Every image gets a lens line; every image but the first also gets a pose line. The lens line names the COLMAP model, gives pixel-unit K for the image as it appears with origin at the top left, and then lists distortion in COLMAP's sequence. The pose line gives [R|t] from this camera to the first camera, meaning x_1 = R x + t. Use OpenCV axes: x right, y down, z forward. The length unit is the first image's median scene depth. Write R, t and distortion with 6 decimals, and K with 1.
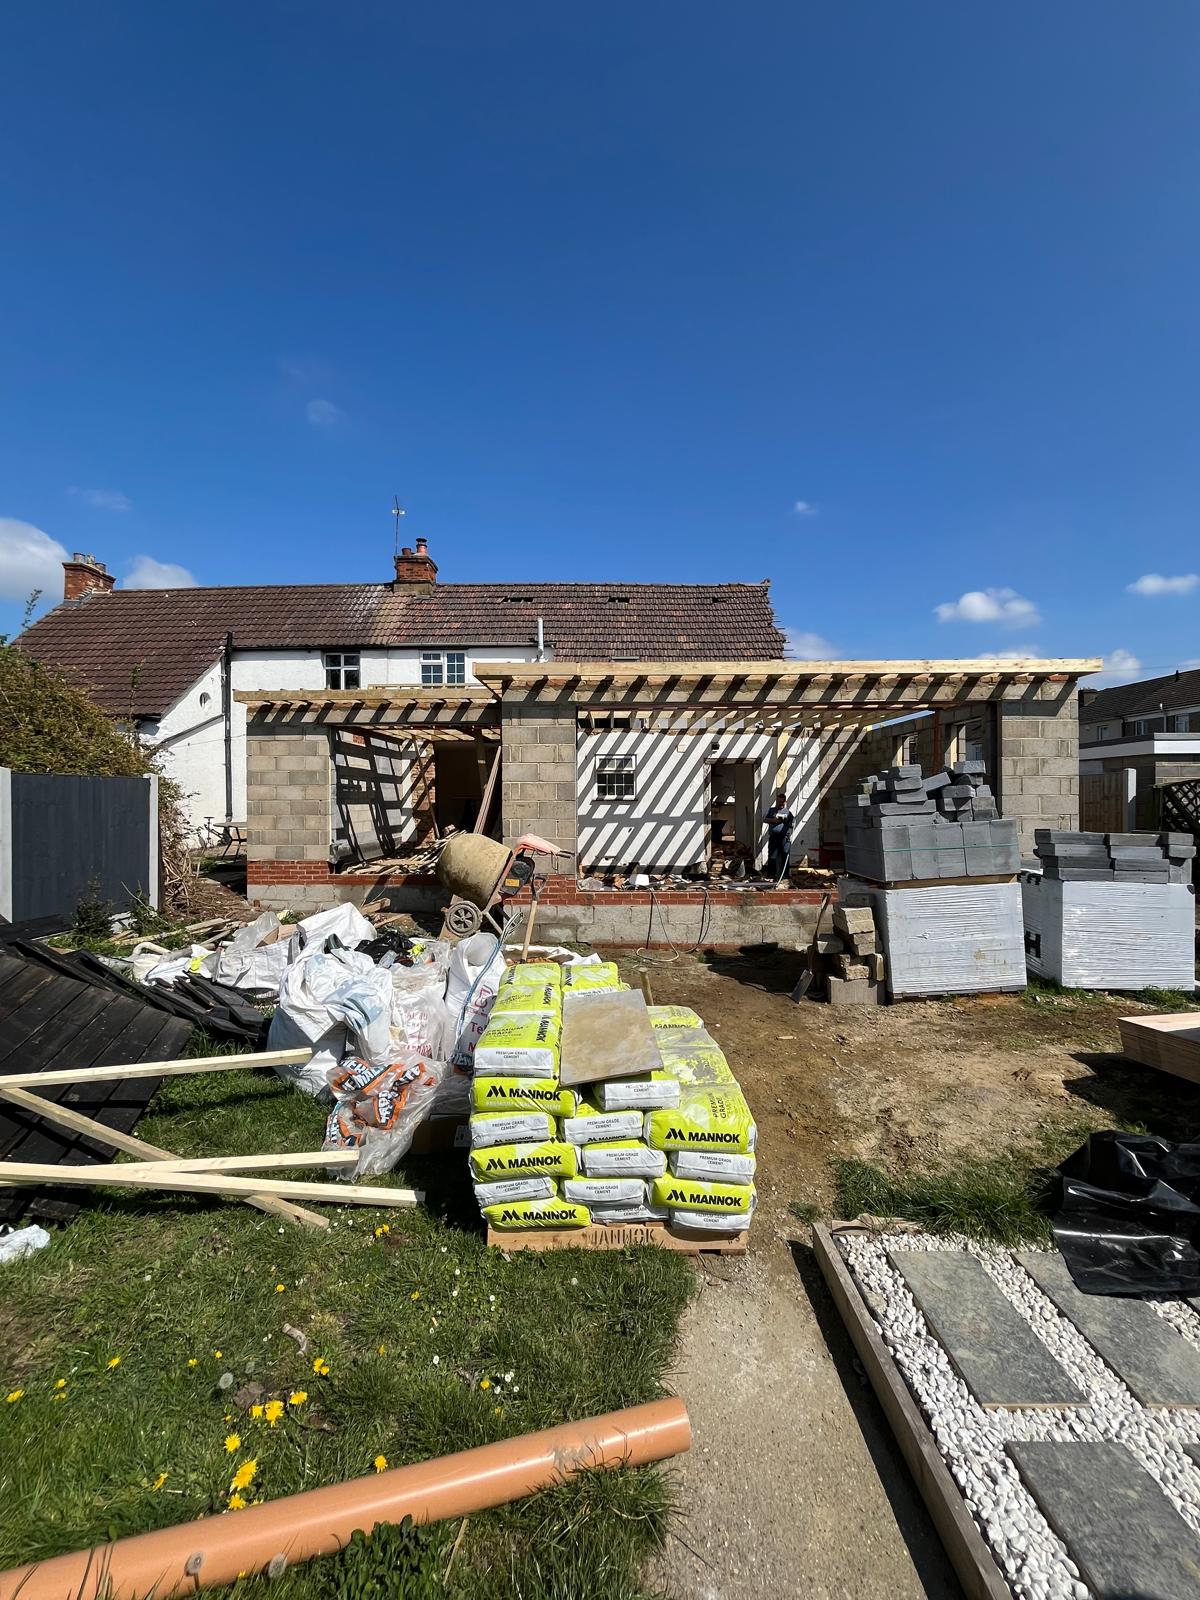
lens RADIAL K [[649.2, 0, 596.5], [0, 649.2, 797.6], [0, 0, 1]] dist [-0.003895, 0.000226]
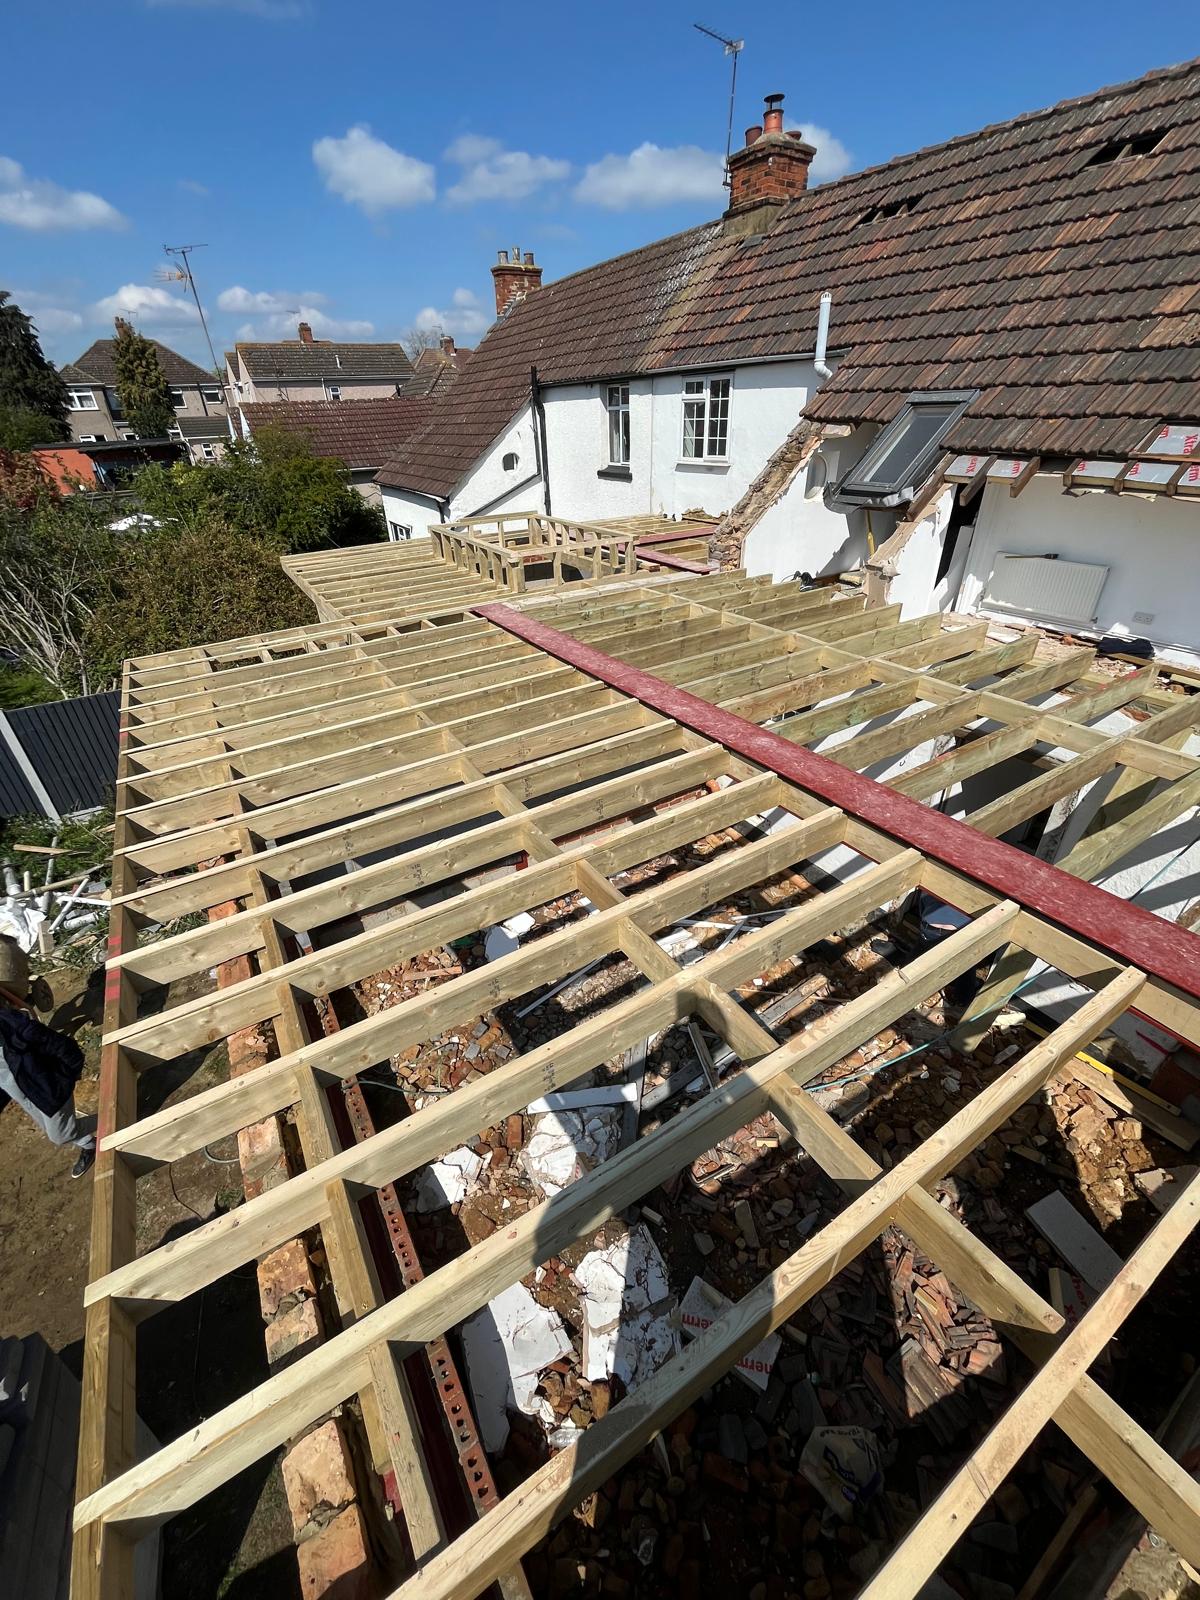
lens RADIAL K [[649.2, 0, 596.5], [0, 649.2, 797.6], [0, 0, 1]] dist [-0.003895, 0.000226]
pose [[0.543869, 0.418893, -0.727142, 0.312279], [0.025279, 0.857930, 0.513145, -0.199507], [0.838789, -0.297465, 0.456012, 0.515279]]
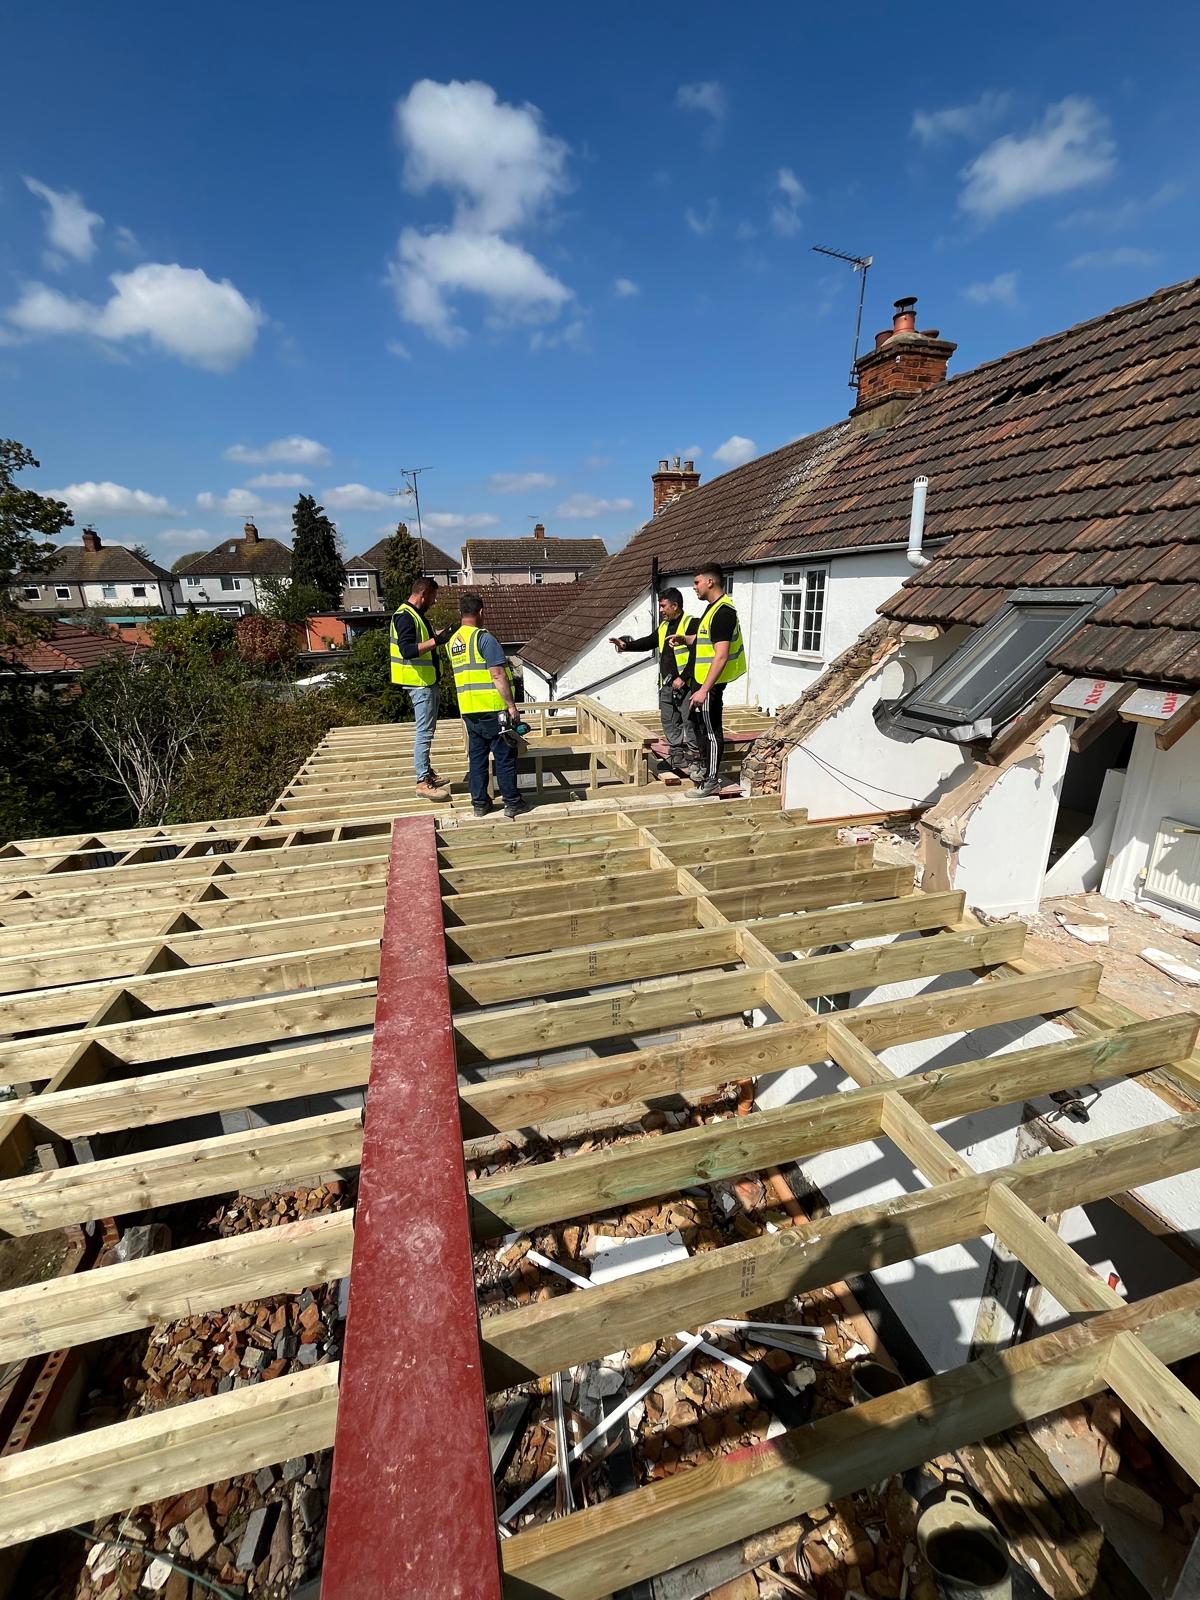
lens RADIAL K [[649.2, 0, 596.5], [0, 649.2, 797.6], [0, 0, 1]] dist [-0.003895, 0.000226]
pose [[0.272076, 0.282555, -0.919857, 0.261637], [0.013043, 0.954748, 0.297130, -0.203579], [0.962187, -0.092840, 0.256079, 0.675801]]
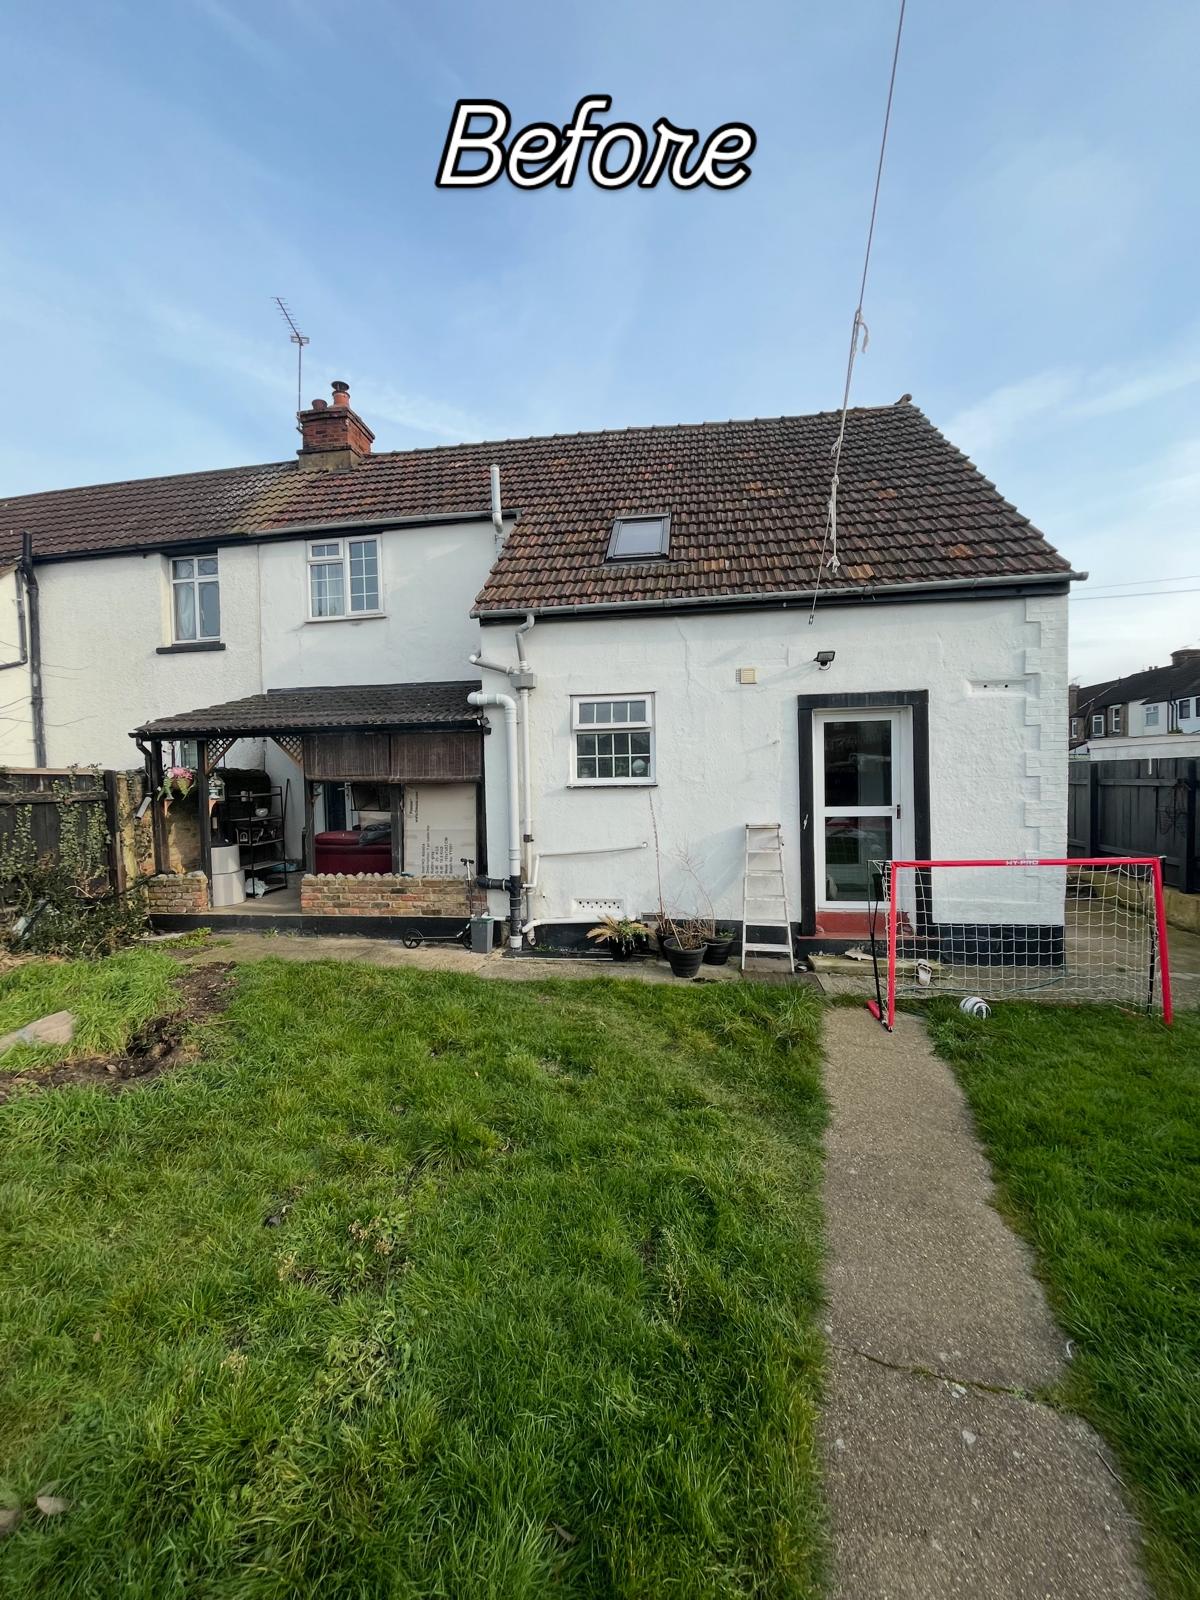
lens RADIAL K [[649.2, 0, 596.5], [0, 649.2, 797.6], [0, 0, 1]] dist [-0.003895, 0.000226]
pose [[0.990349, -0.013419, -0.137946, 0.071926], [0.015943, 0.999725, 0.017210, 0.004548], [0.137677, -0.019243, 0.990290, 0.436114]]
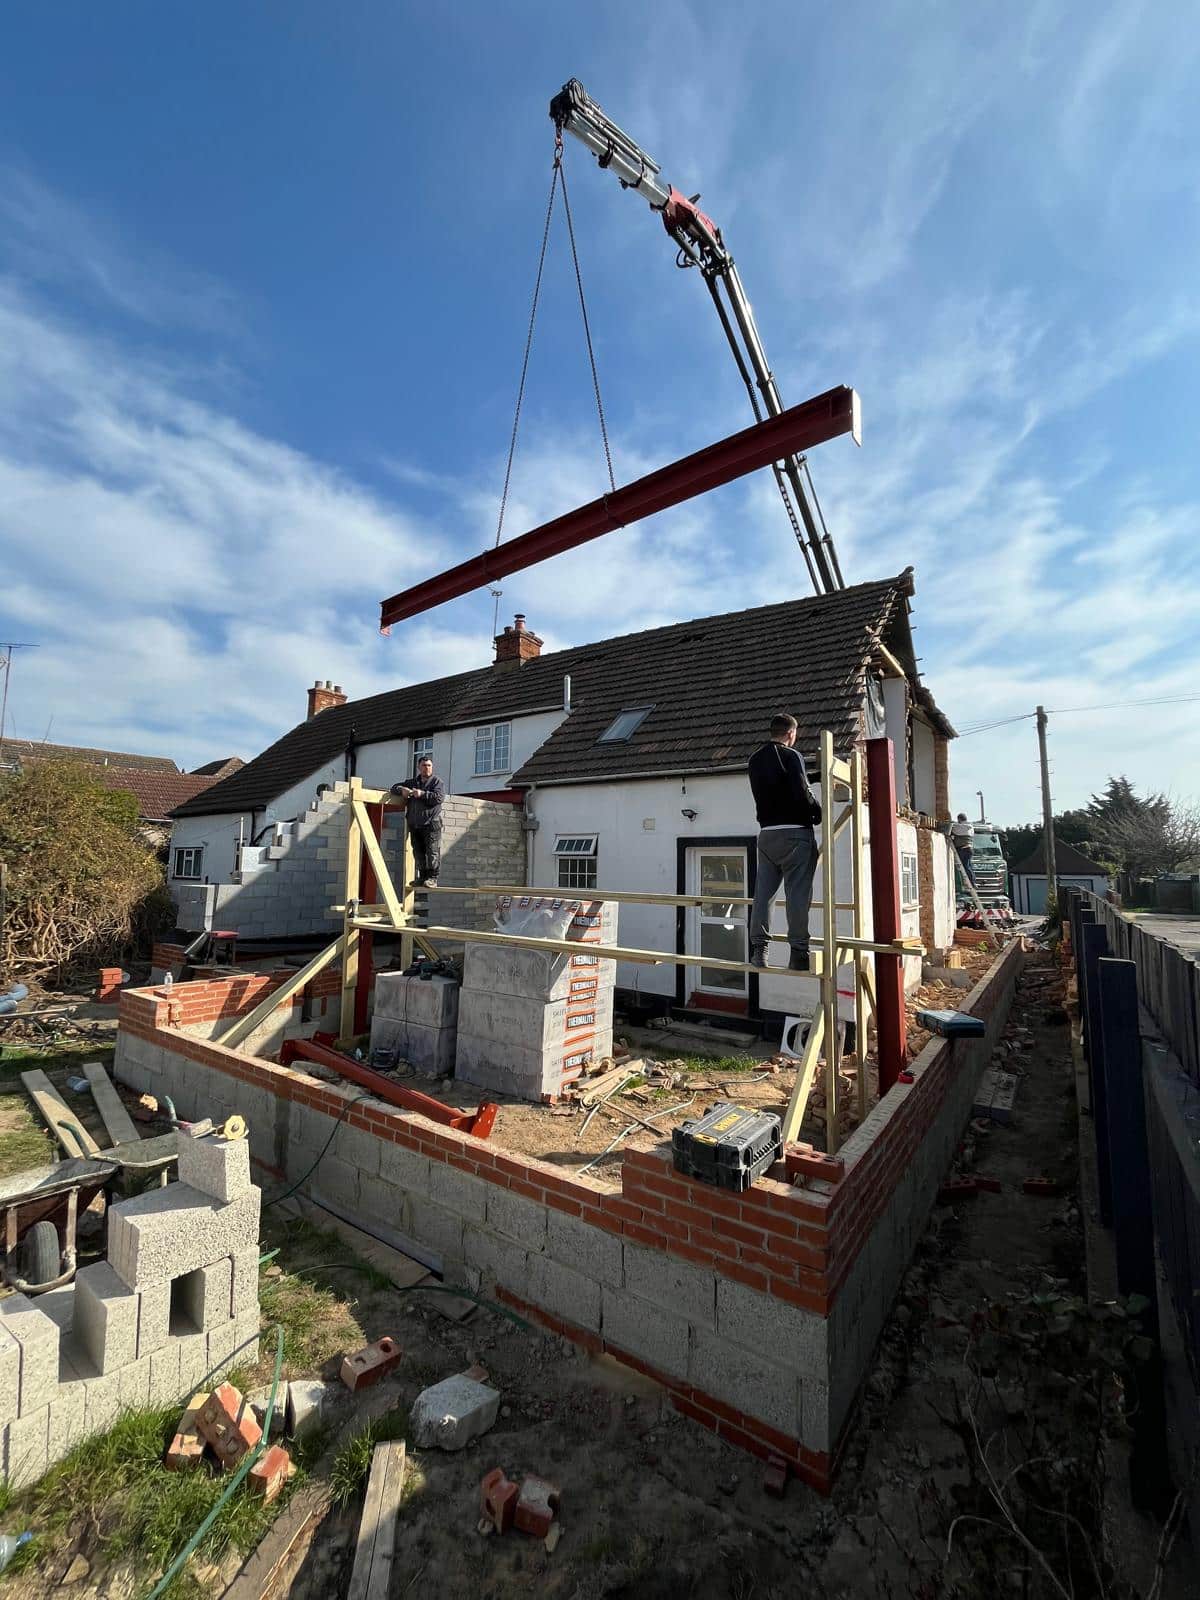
lens RADIAL K [[649.2, 0, 596.5], [0, 649.2, 797.6], [0, 0, 1]] dist [-0.003895, 0.000226]
pose [[0.825187, -0.045464, -0.563028, 0.409032], [-0.023519, 0.993126, -0.114664, -0.016118], [0.564370, 0.107861, 0.818445, 0.324015]]
